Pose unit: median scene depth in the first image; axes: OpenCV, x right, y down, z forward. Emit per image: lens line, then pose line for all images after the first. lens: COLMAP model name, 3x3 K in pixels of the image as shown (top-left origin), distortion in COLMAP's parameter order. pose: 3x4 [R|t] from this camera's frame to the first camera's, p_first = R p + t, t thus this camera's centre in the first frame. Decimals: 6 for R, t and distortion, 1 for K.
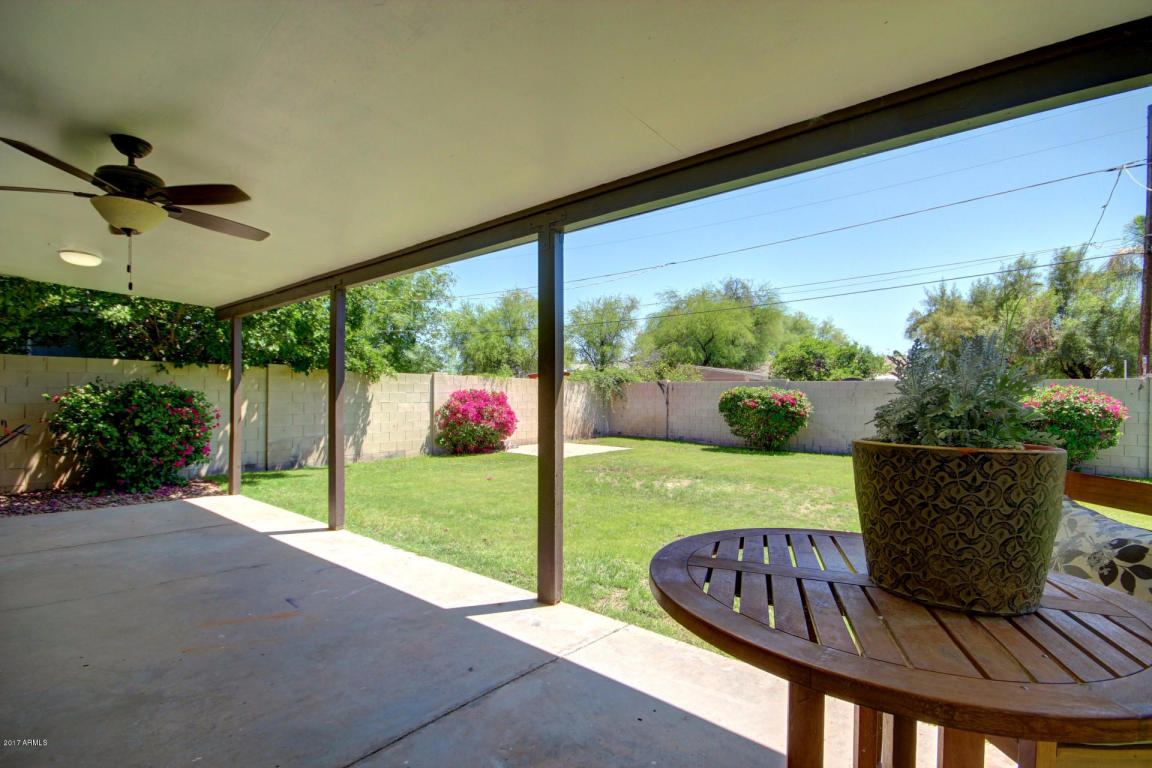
lens RADIAL K [[530.8, 0, 575.8], [0, 530.8, 379.2], [0, 0, 1]] dist [-0.001159, 0.001225]
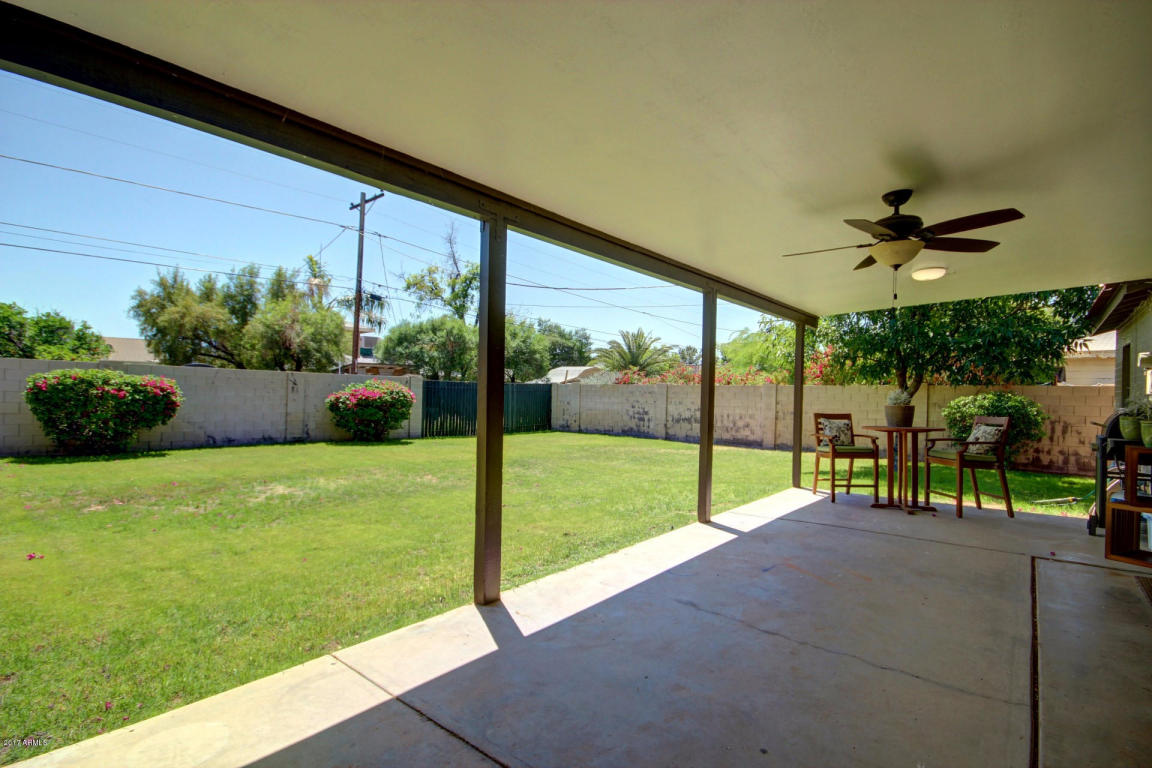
lens RADIAL K [[530.8, 0, 575.5], [0, 530.8, 387.8], [0, 0, 1]] dist [-0.001159, 0.001225]
pose [[0.025392, 0.002048, 0.999675, -2.188278], [-0.048684, 0.998814, -0.000810, 0.039159], [-0.998491, -0.048648, 0.025461, 1.780439]]
